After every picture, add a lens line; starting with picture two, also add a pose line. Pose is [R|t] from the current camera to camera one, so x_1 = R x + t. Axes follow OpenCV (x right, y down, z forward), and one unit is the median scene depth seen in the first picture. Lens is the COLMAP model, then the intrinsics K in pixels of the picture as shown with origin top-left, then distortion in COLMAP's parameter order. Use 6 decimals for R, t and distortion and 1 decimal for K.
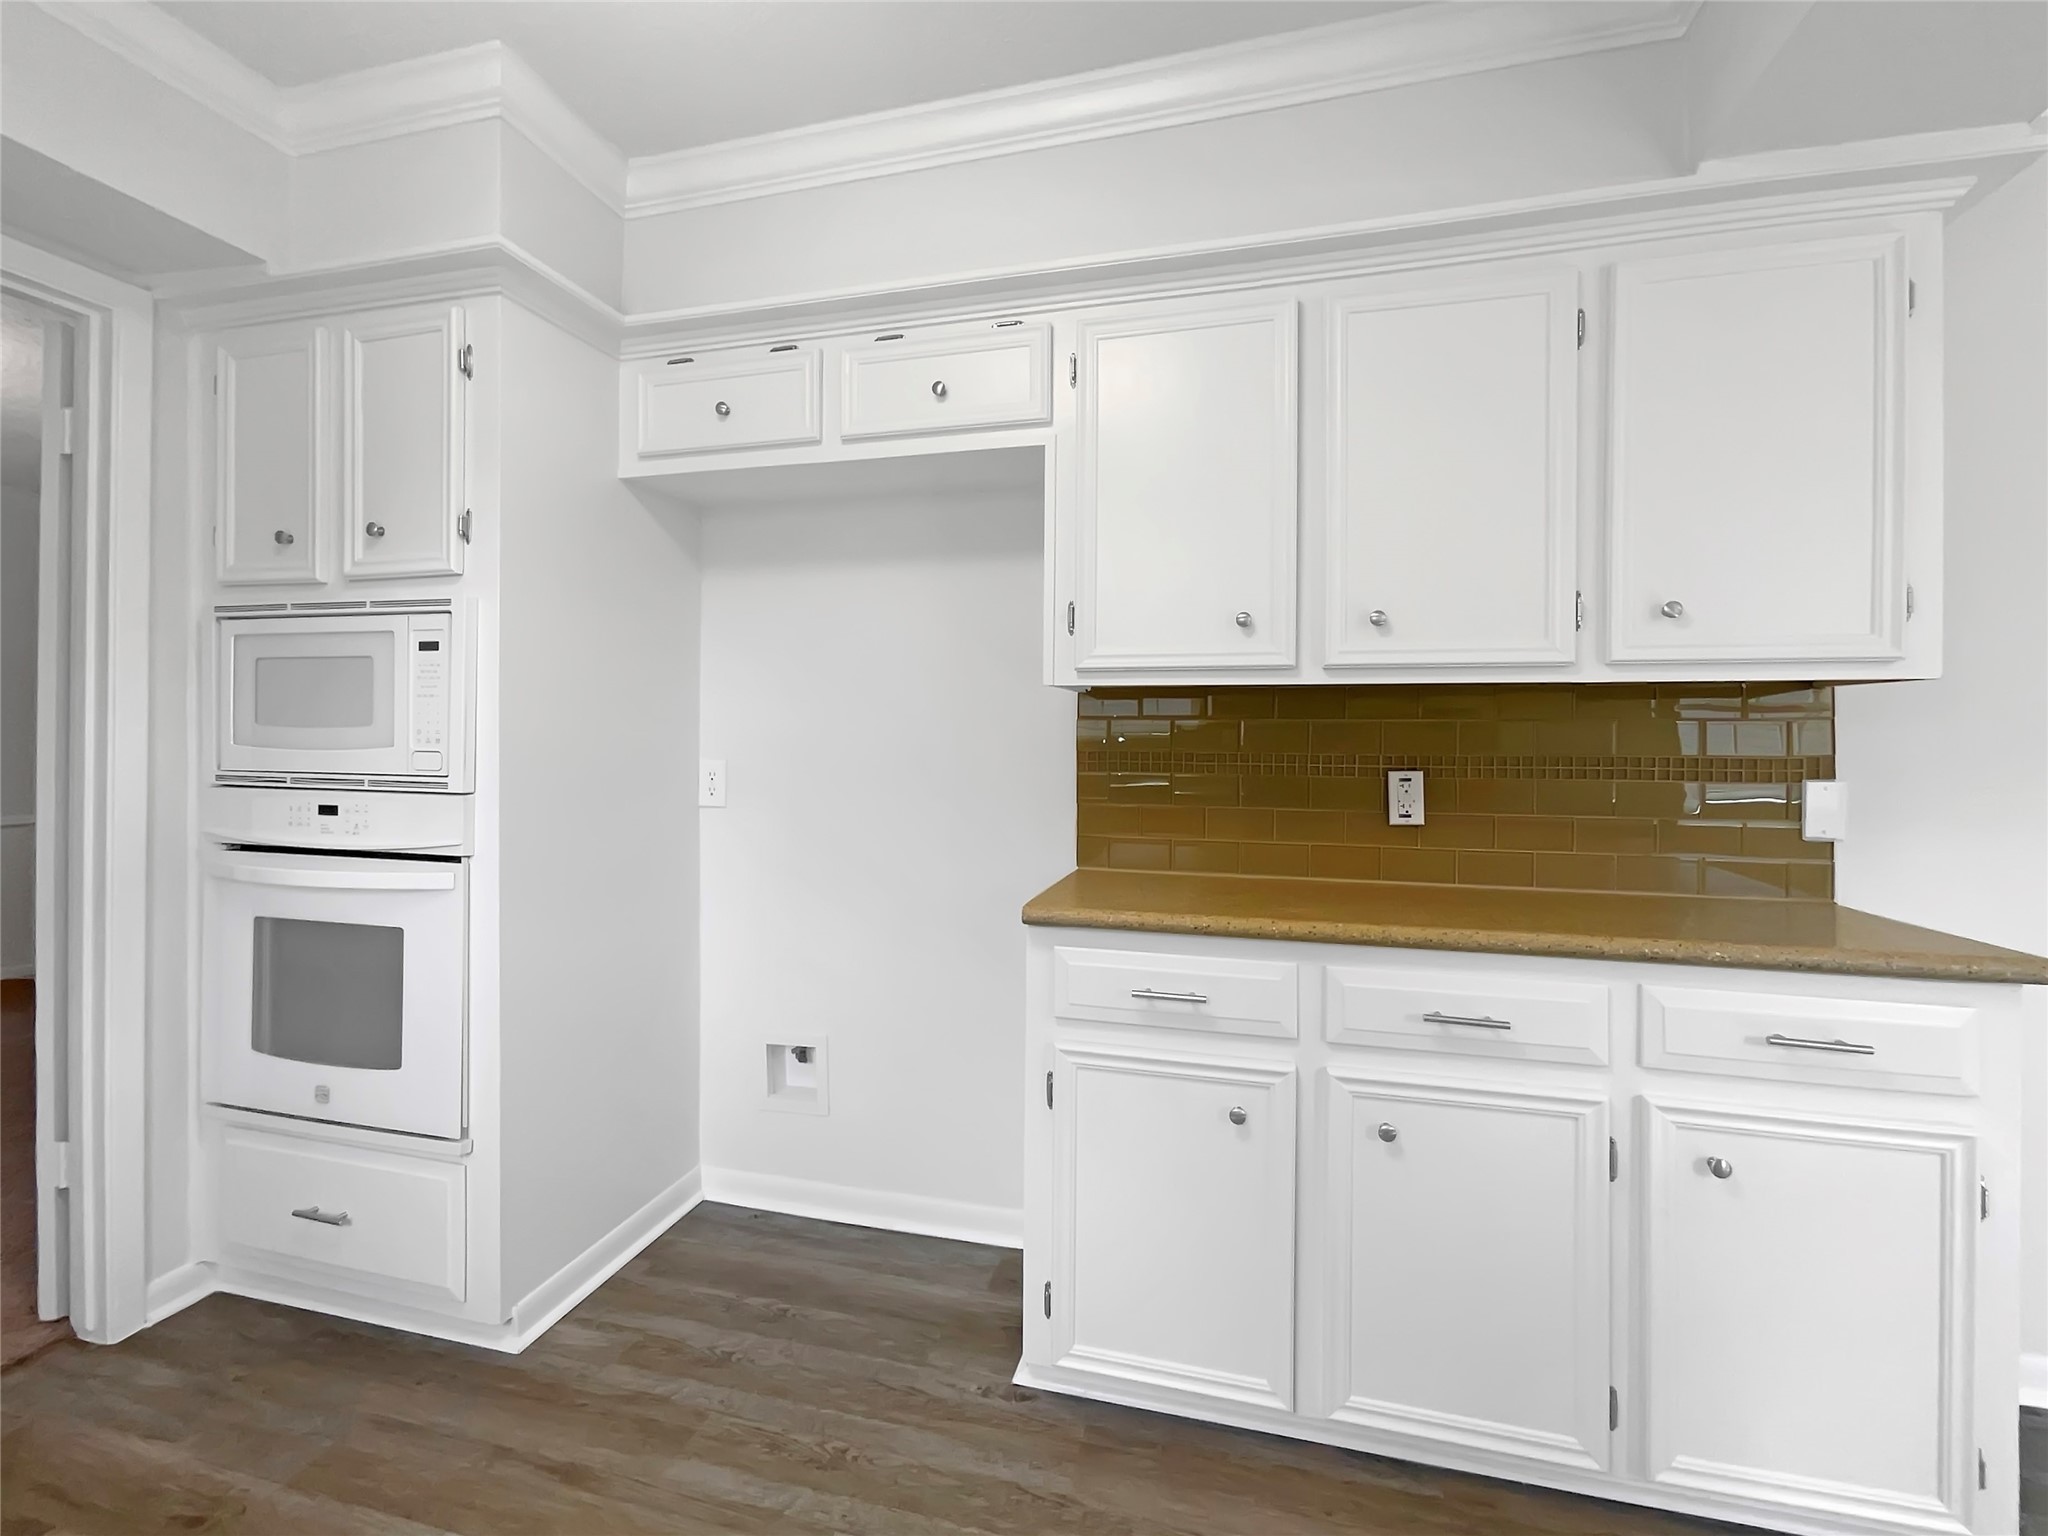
lens RADIAL K [[879.1, 0, 1025.4], [0, 879.1, 740.0], [0, 0, 1]] dist [-0.001485, -0.000259]
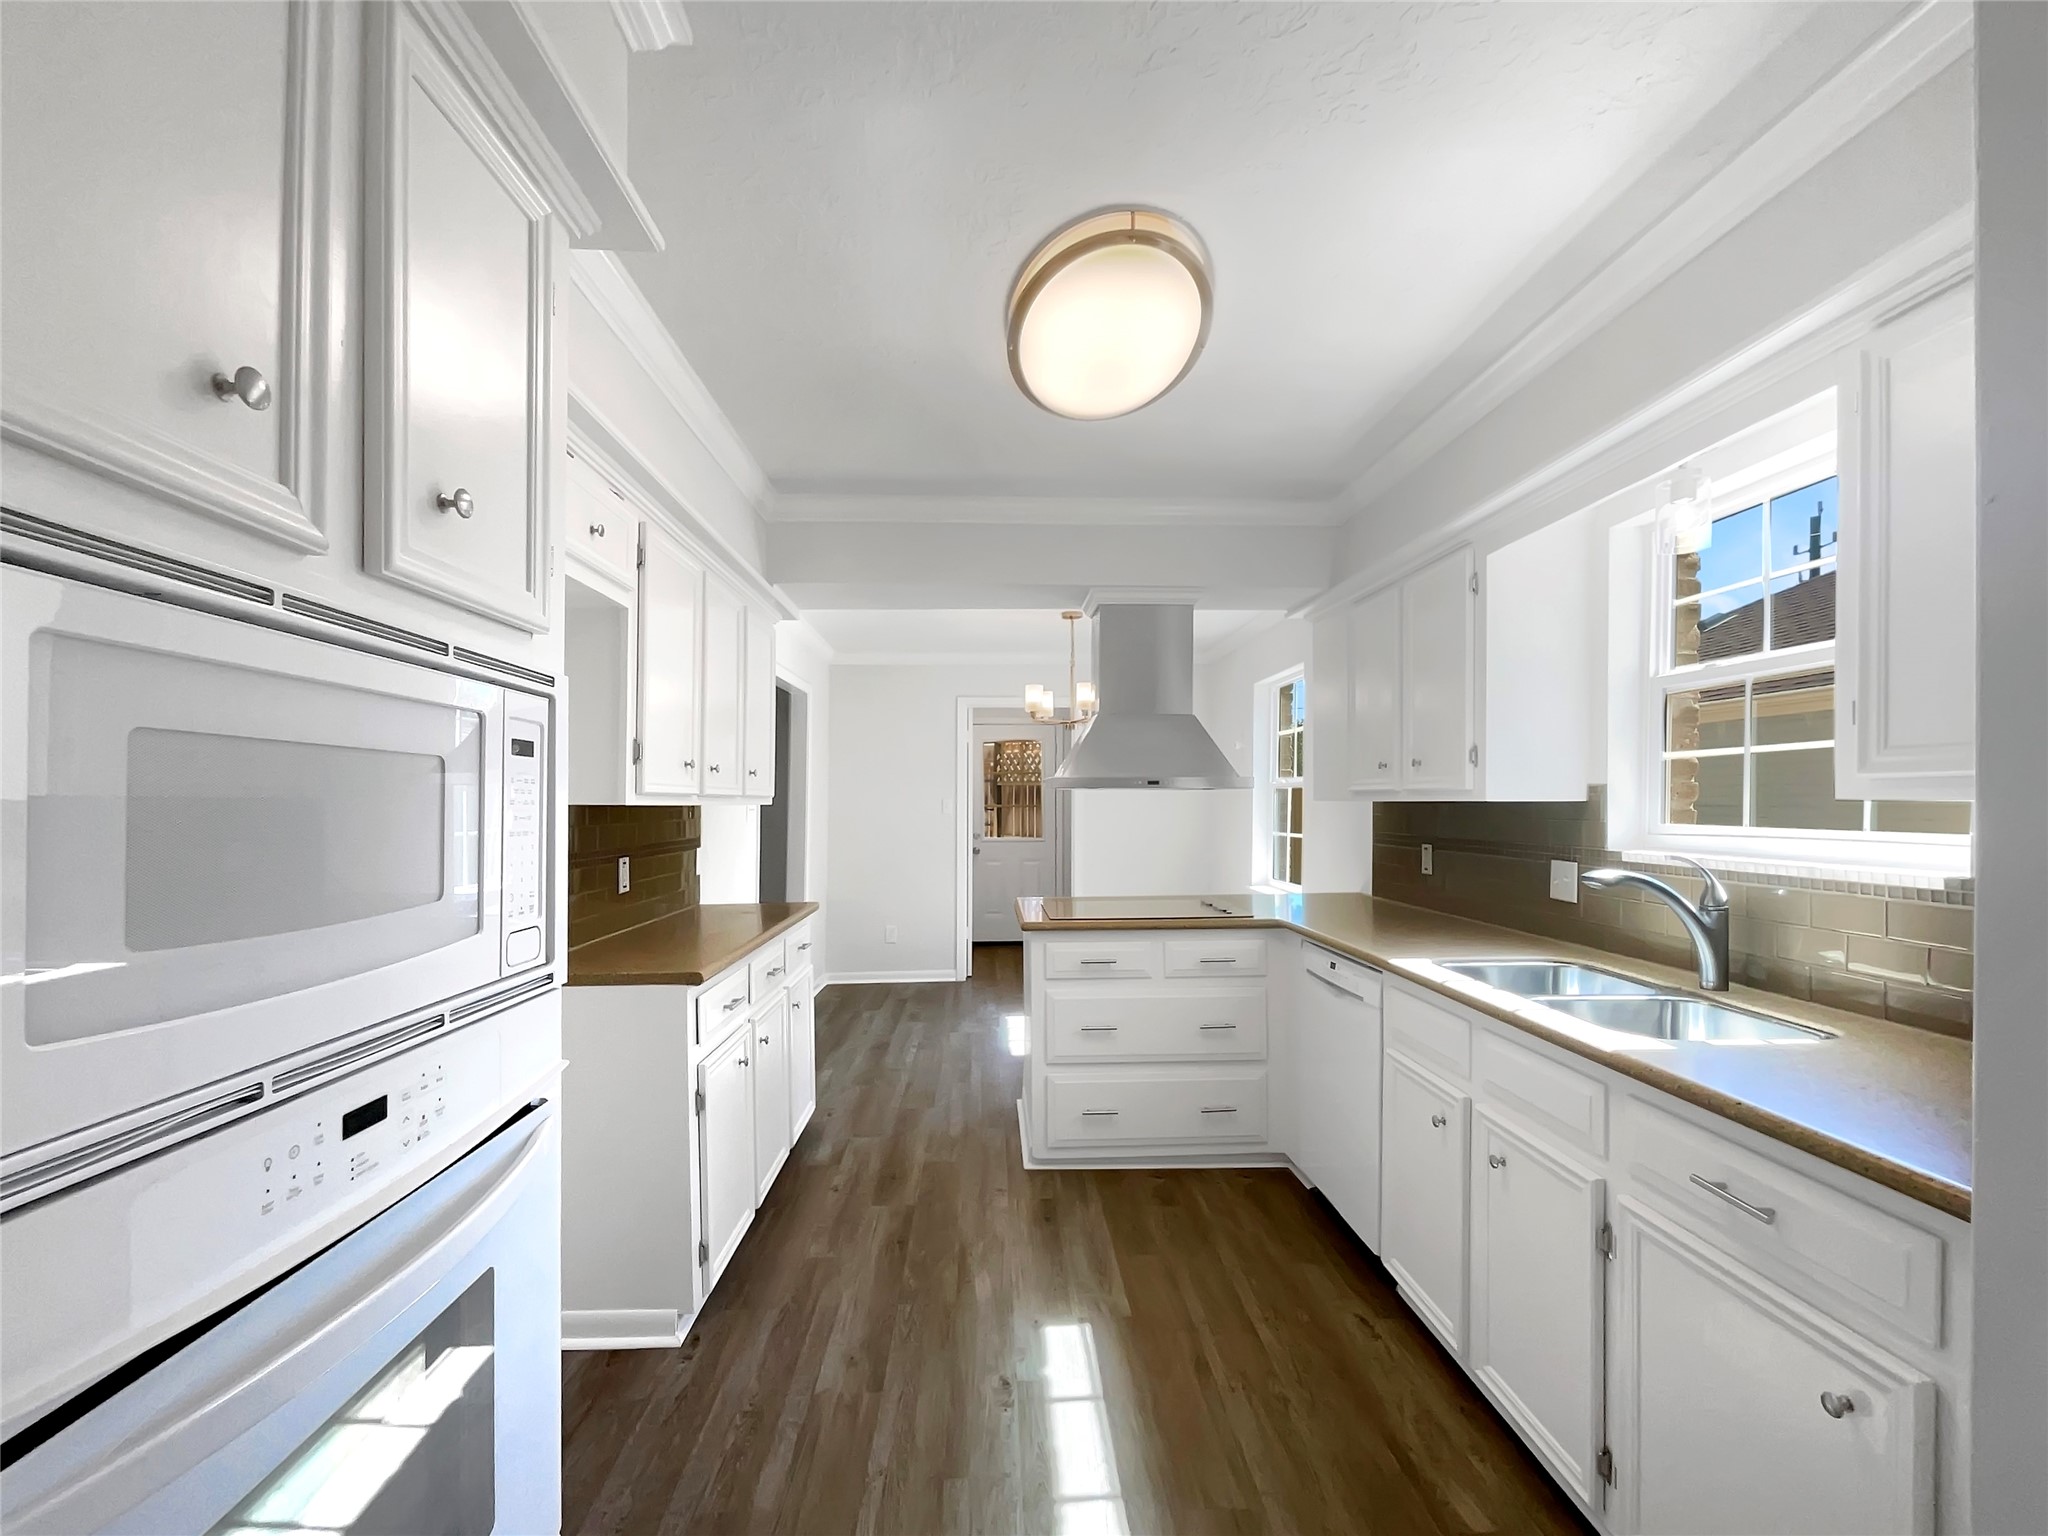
lens RADIAL K [[828.9, 0, 1021.3], [0, 828.9, 806.6], [0, 0, 1]] dist [-0.000644, -0.000071]
pose [[-0.291298, -0.000500, 0.956632, -1.283117], [0.008095, 0.999963, 0.002988, -0.067313], [-0.956598, 0.008614, -0.291283, 0.828832]]
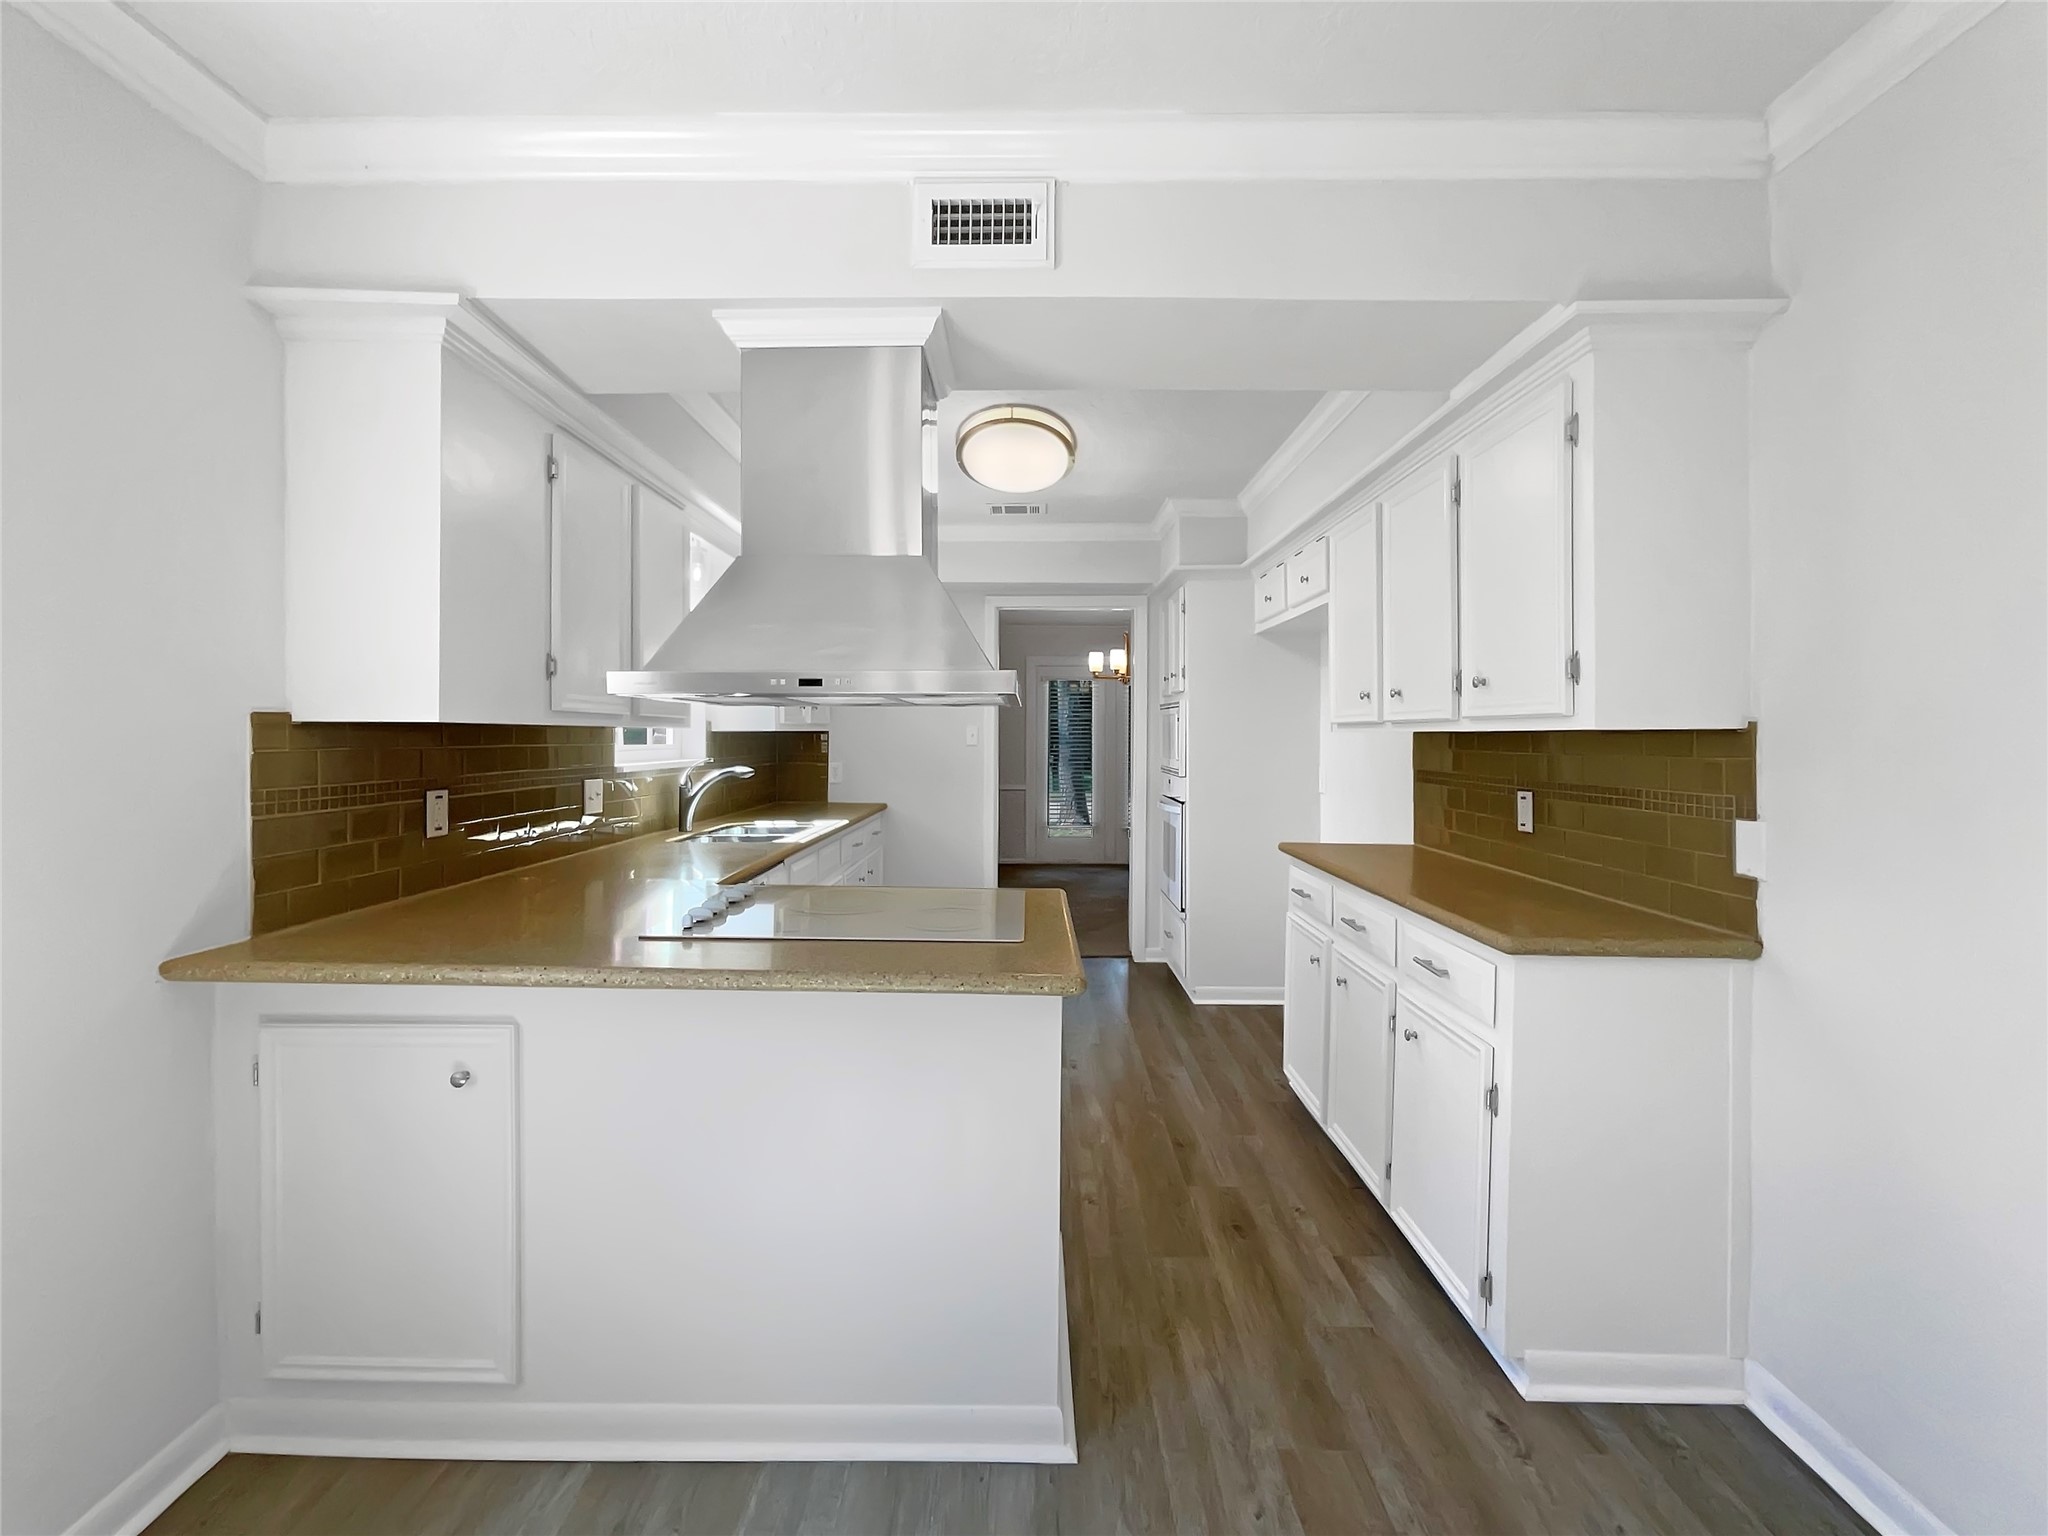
lens RADIAL K [[879.1, 0, 1025.4], [0, 879.1, 740.0], [0, 0, 1]] dist [-0.001485, -0.000259]
pose [[0.245464, 0.000485, -0.969405, 1.692658], [-0.005447, 0.999985, -0.000879, -0.041048], [0.969390, 0.005497, 0.245463, -0.070812]]
